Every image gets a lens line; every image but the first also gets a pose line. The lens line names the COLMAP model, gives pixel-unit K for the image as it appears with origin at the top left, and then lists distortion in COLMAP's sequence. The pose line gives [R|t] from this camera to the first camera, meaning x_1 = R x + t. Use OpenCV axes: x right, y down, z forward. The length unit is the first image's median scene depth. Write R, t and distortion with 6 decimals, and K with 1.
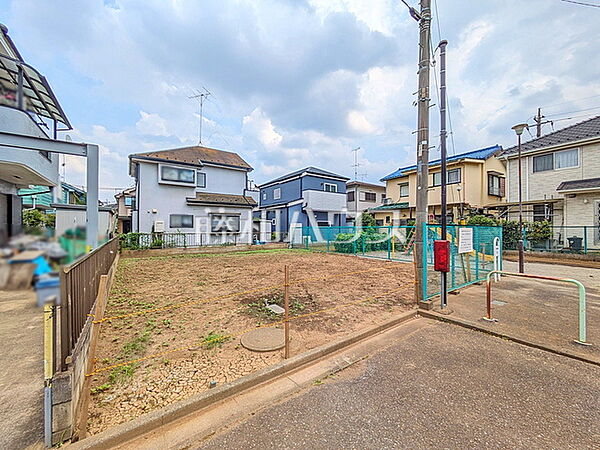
lens RADIAL K [[237.1, 0, 298.8], [0, 237.1, 226.5], [0, 0, 1]] dist [0.001435, 0.000323]
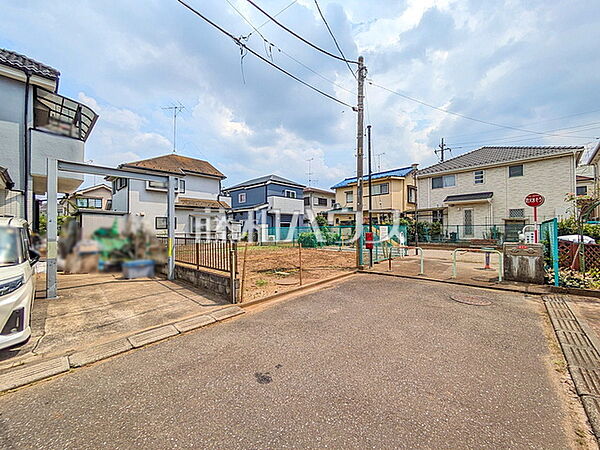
lens RADIAL K [[237.1, 0, 298.8], [0, 237.1, 226.5], [0, 0, 1]] dist [0.001435, 0.000323]
pose [[0.978536, -0.007161, 0.205950, -0.104259], [0.008465, 0.999949, -0.005449, 0.004955], [-0.205900, 0.007075, 0.978547, -0.227950]]
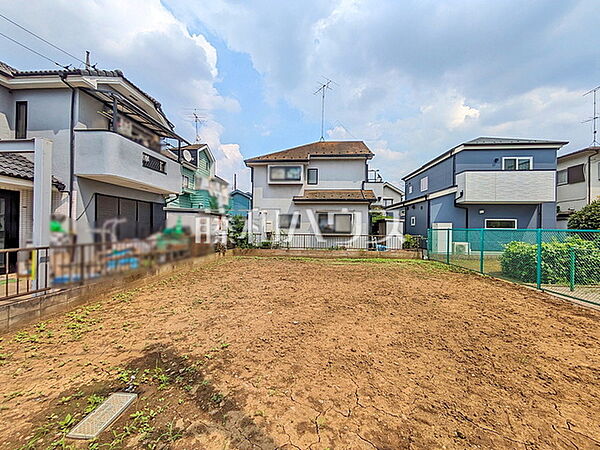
lens RADIAL K [[237.1, 0, 298.8], [0, 237.1, 226.5], [0, 0, 1]] dist [0.001435, 0.000323]
pose [[0.767128, 0.004812, -0.641476, 0.146972], [-0.005614, 0.999984, 0.000787, -0.002417], [0.641469, 0.002997, 0.767143, 0.277233]]
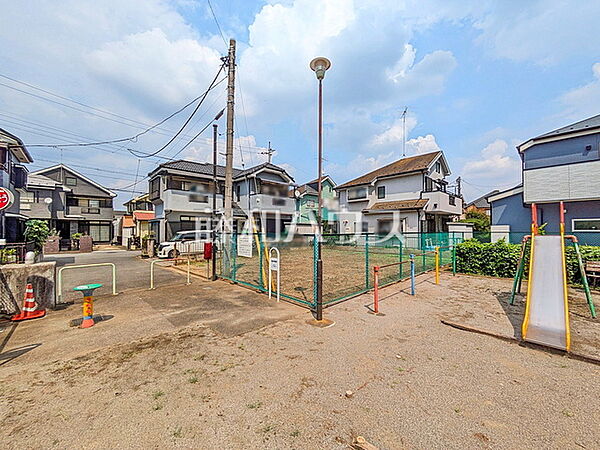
lens RADIAL K [[237.1, 0, 298.8], [0, 237.1, 226.5], [0, 0, 1]] dist [0.001435, 0.000323]
pose [[0.132371, -0.016386, -0.991065, 0.773491], [0.009709, 0.999837, -0.015234, -0.008433], [0.991153, -0.007606, 0.132509, 0.449393]]
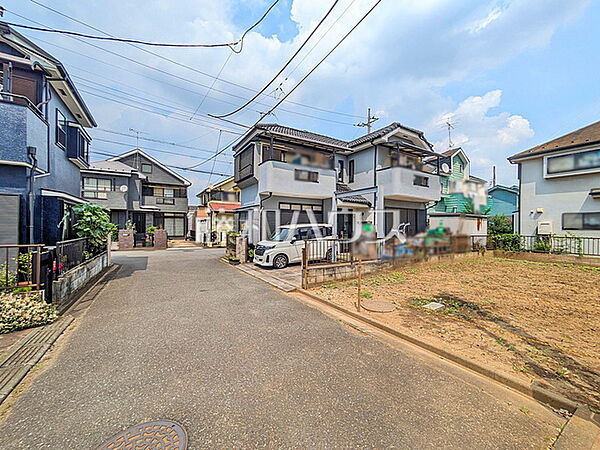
lens RADIAL K [[237.1, 0, 298.8], [0, 237.1, 226.5], [0, 0, 1]] dist [0.001435, 0.000323]
pose [[-0.074867, 0.000049, -0.997194, 0.319008], [-0.002031, 0.999998, 0.000201, -0.003688], [0.997191, 0.002041, -0.074867, 0.146686]]
